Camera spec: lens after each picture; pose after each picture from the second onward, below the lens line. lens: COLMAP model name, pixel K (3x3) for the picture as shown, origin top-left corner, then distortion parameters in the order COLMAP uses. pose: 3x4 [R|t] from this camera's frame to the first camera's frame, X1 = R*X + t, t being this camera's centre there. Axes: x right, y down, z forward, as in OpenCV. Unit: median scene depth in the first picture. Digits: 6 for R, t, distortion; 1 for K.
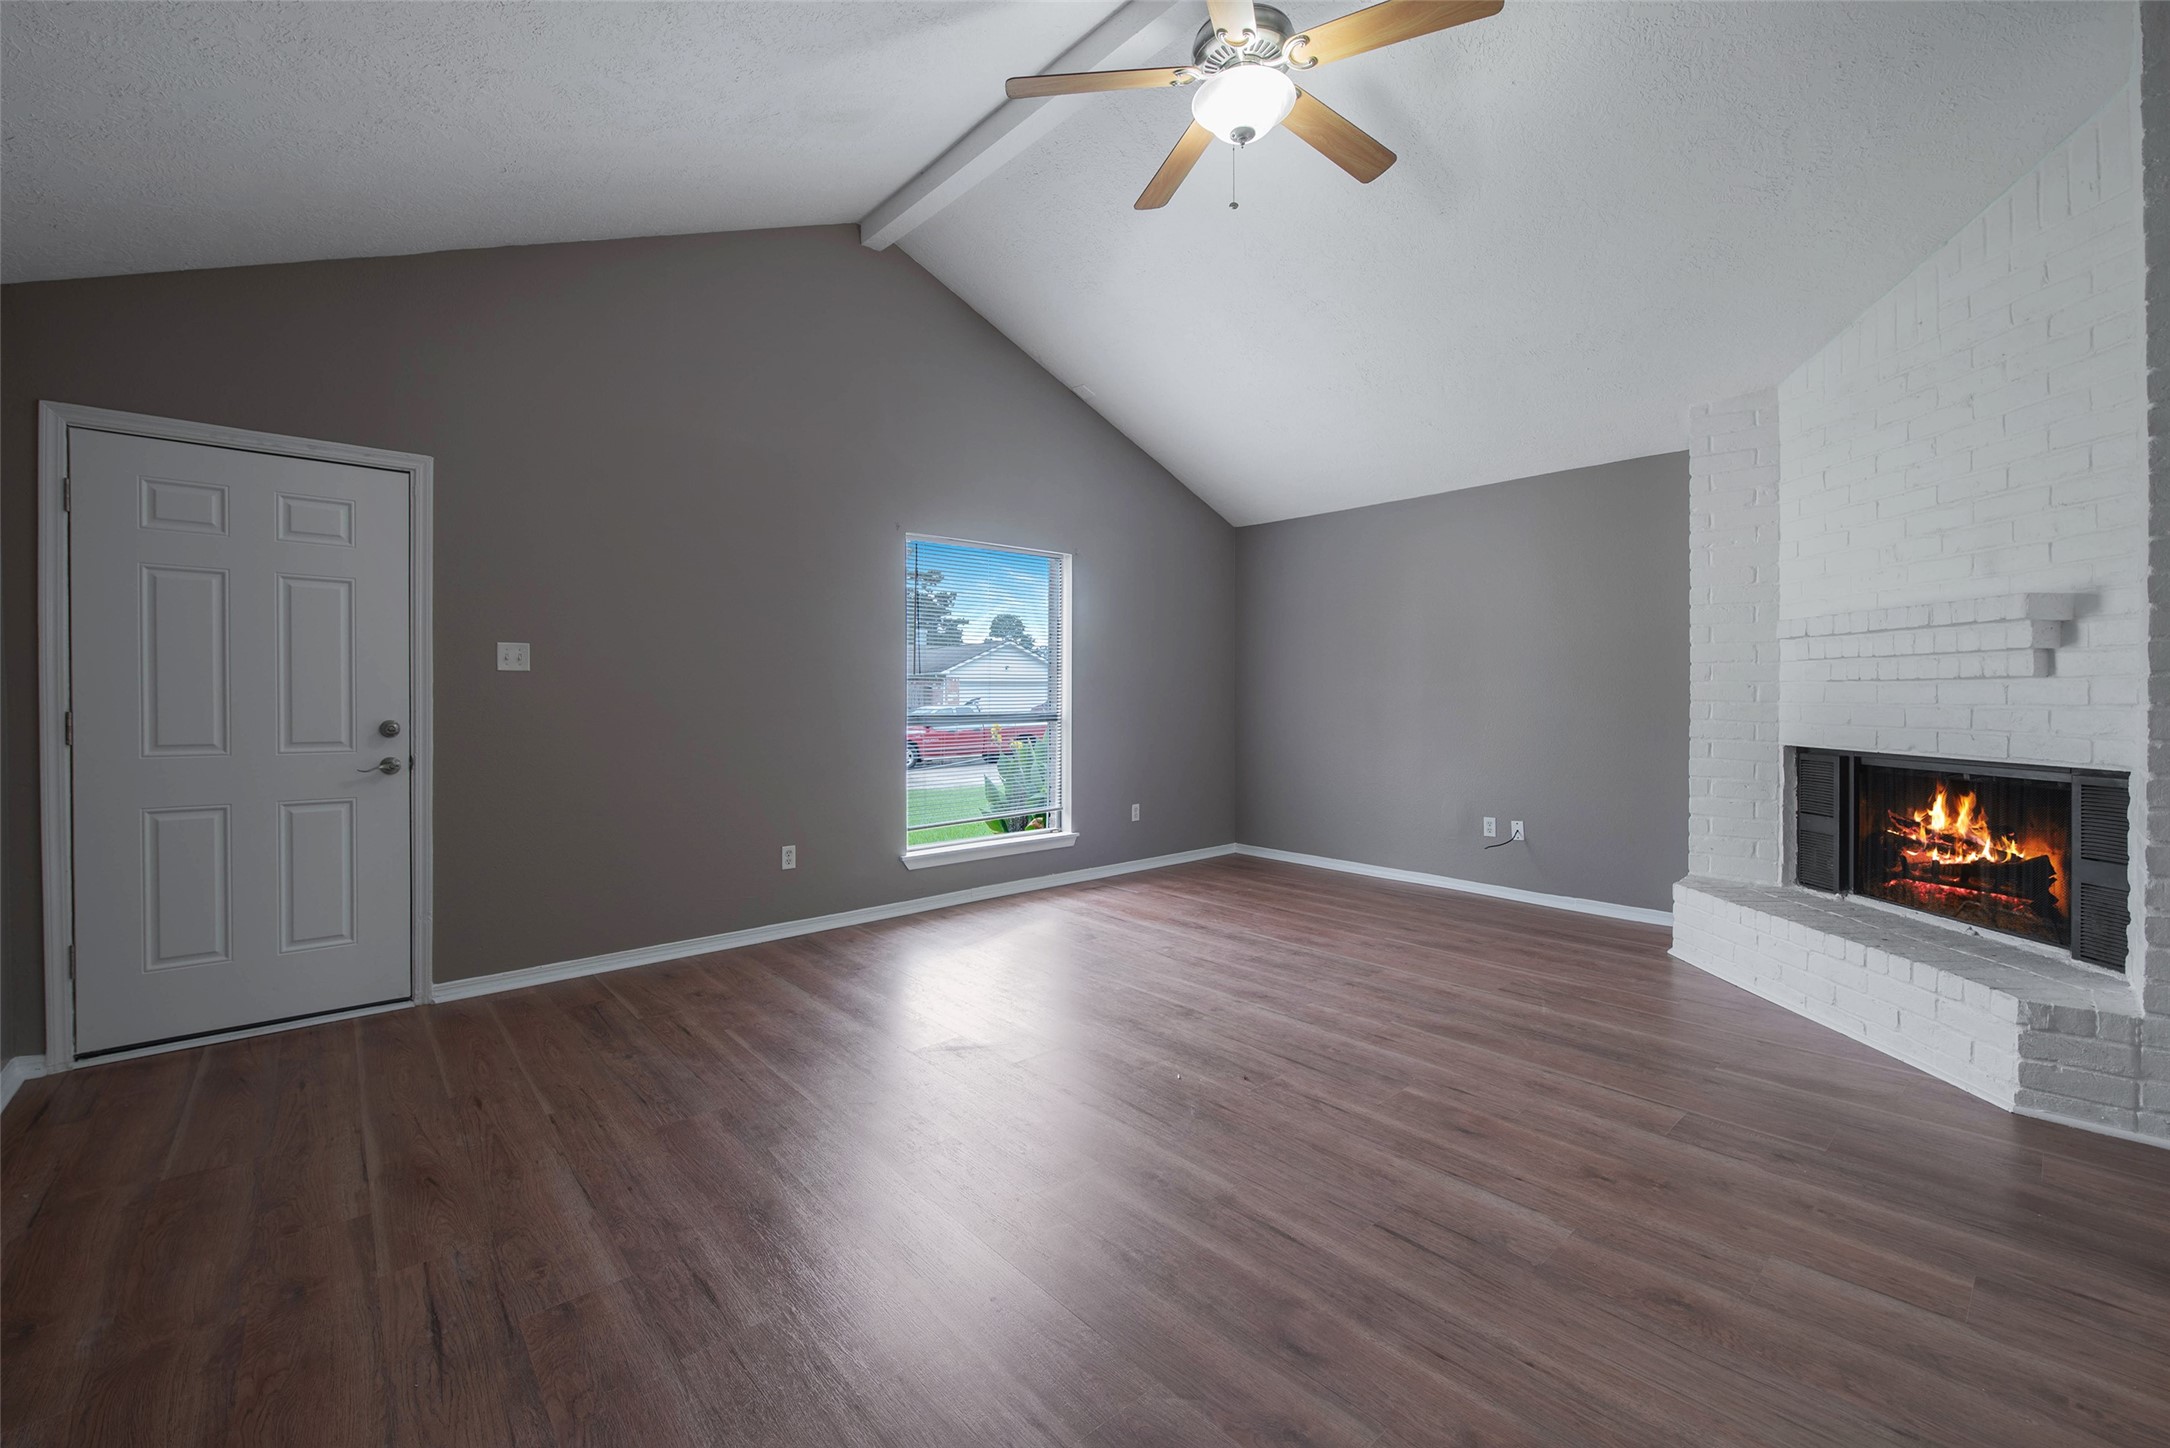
lens RADIAL K [[869.3, 0, 1065.2], [0, 869.3, 712.0], [0, 0, 1]] dist [-0.010630, -0.003962]
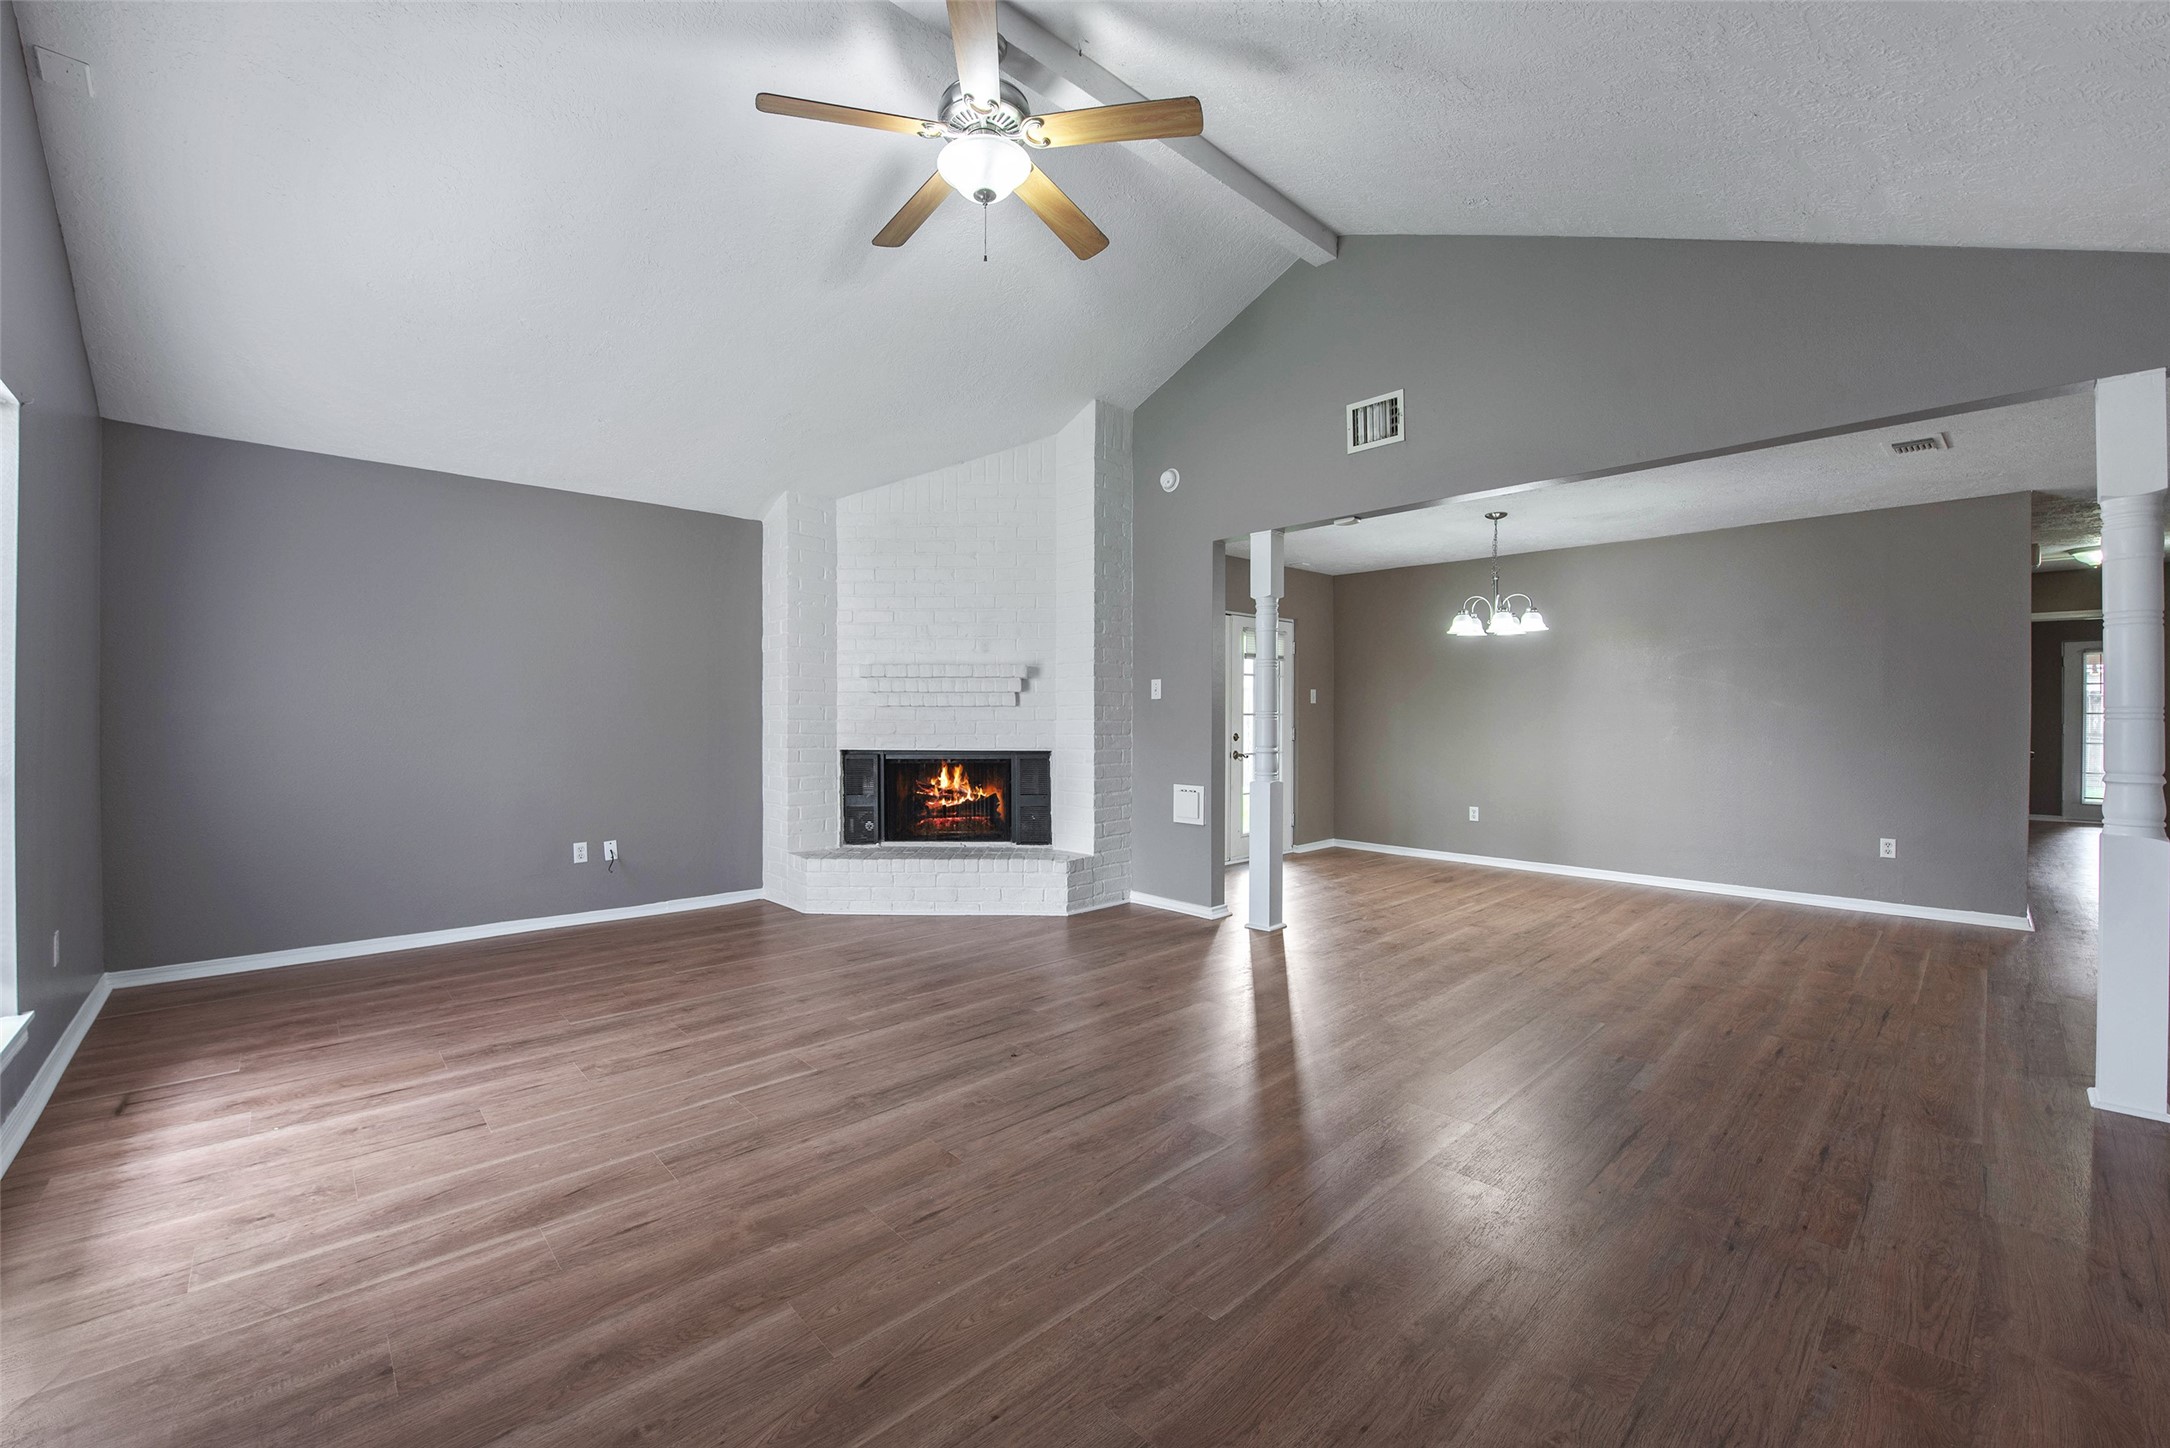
lens RADIAL K [[869.3, 0, 1052.5], [0, 869.3, 721.3], [0, 0, 1]] dist [-0.010630, -0.003962]
pose [[-0.017181, -0.005626, 0.999837, -0.758315], [0.015661, 0.999860, 0.005895, -0.013549], [-0.999730, 0.015759, -0.017090, 0.801294]]
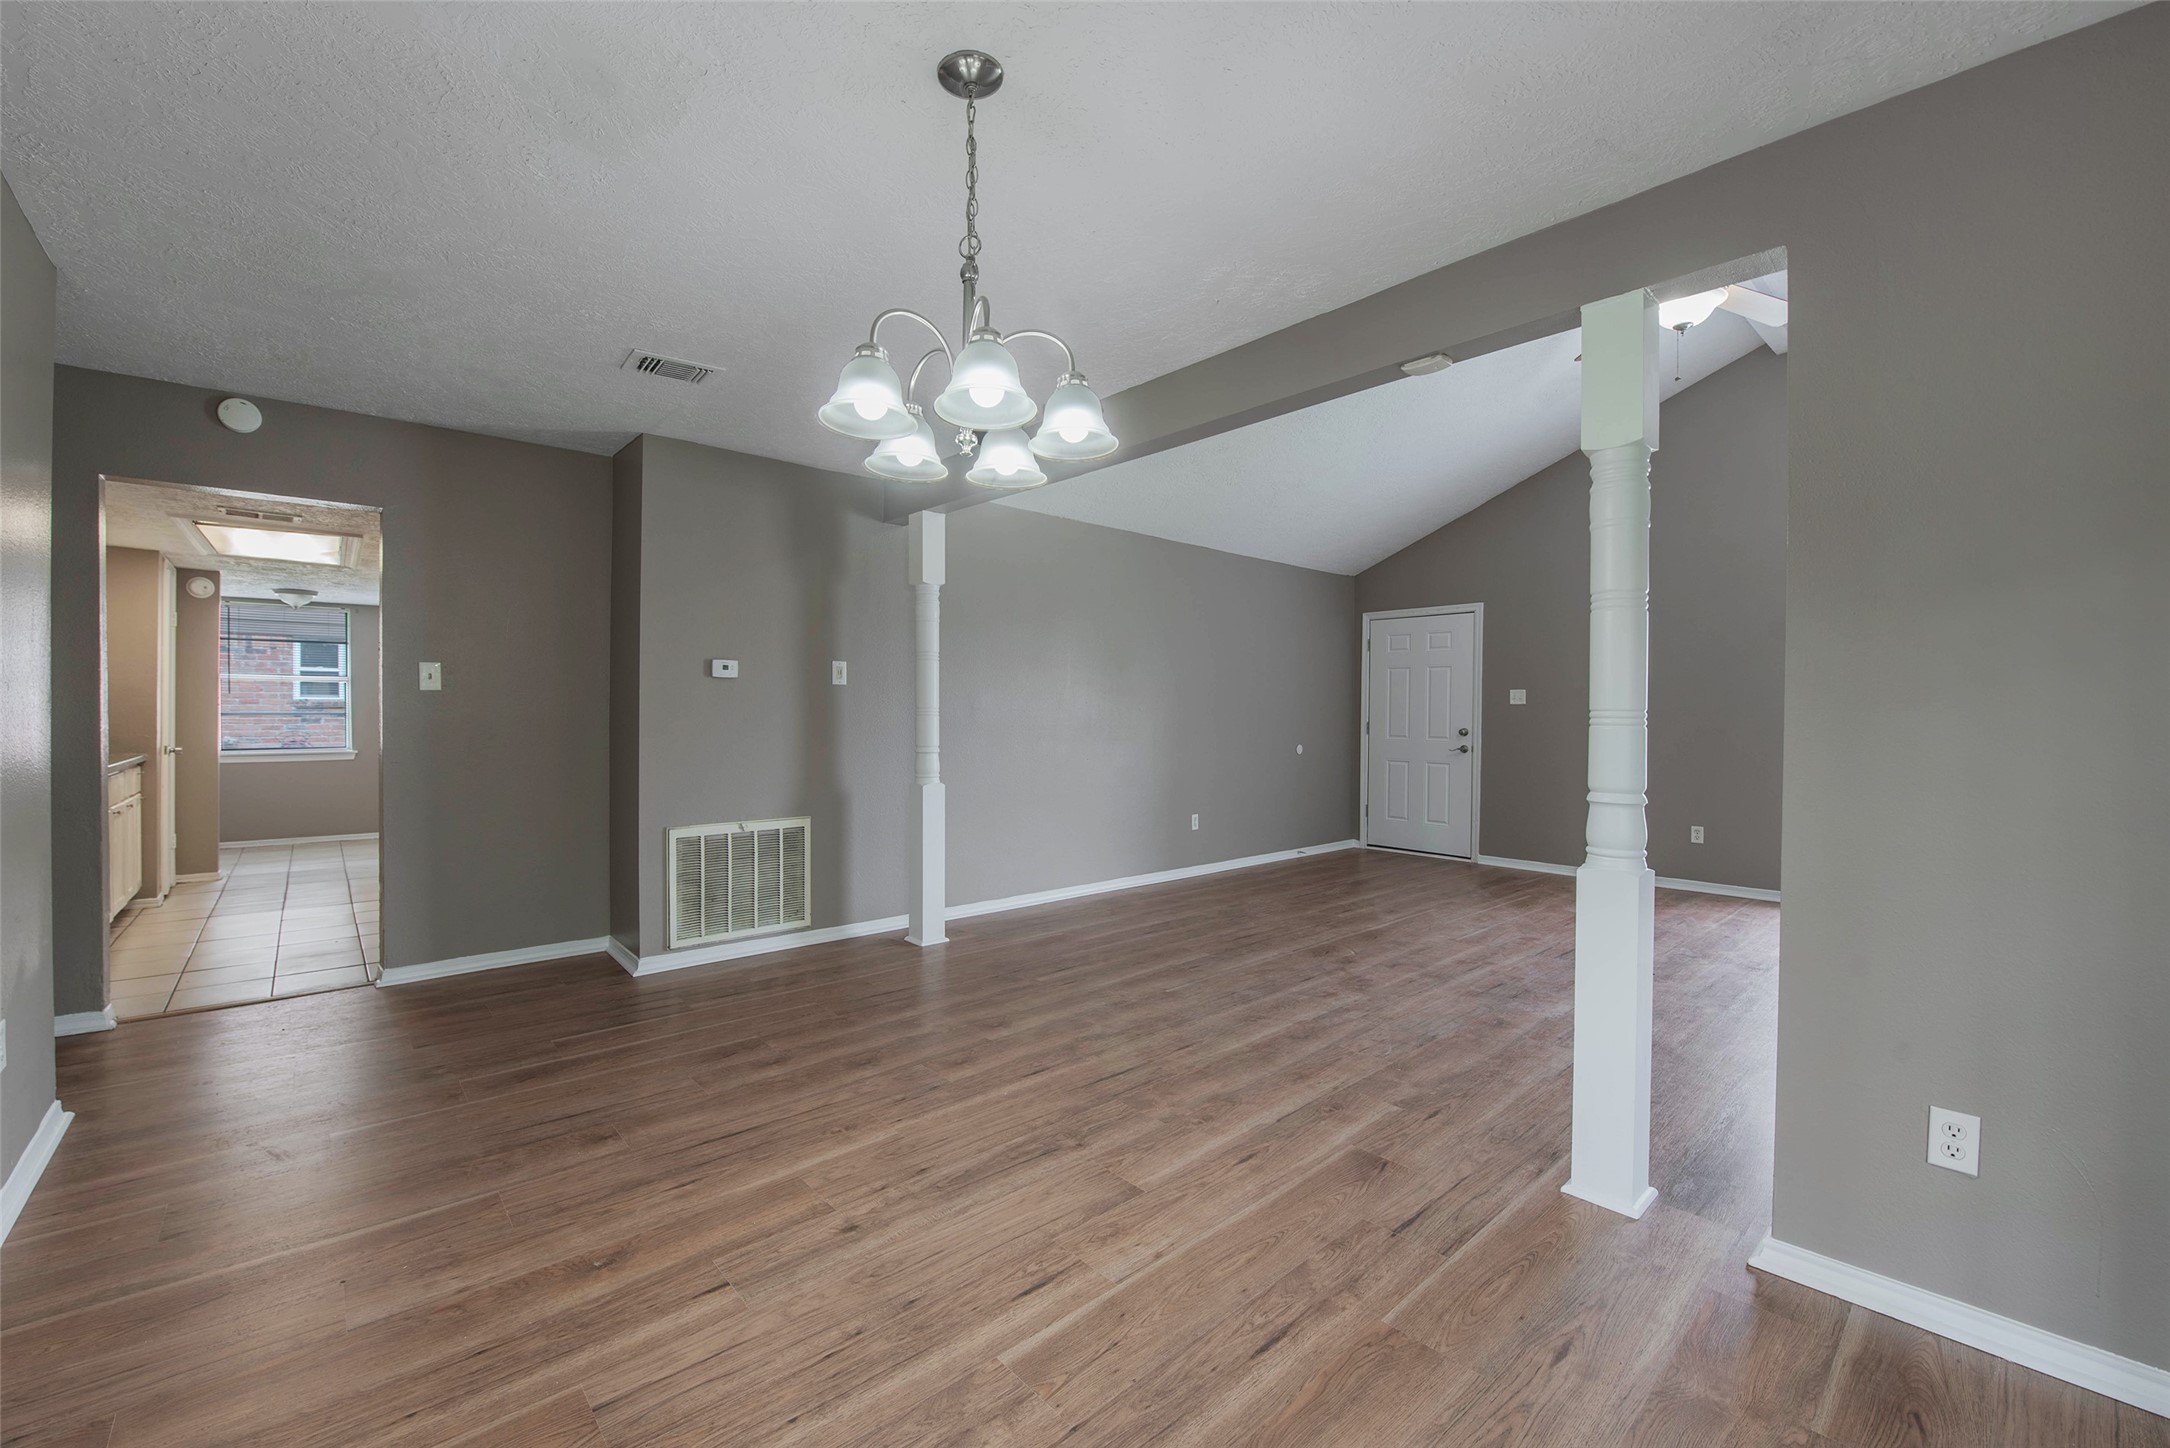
lens RADIAL K [[869.3, 0, 1061.6], [0, 869.3, 714.5], [0, 0, 1]] dist [-0.010630, -0.003962]
pose [[0.001964, 0.000432, -0.999998, 1.398934], [-0.023685, 0.999719, 0.000385, -0.000229], [0.999718, 0.023684, 0.001973, -0.016004]]
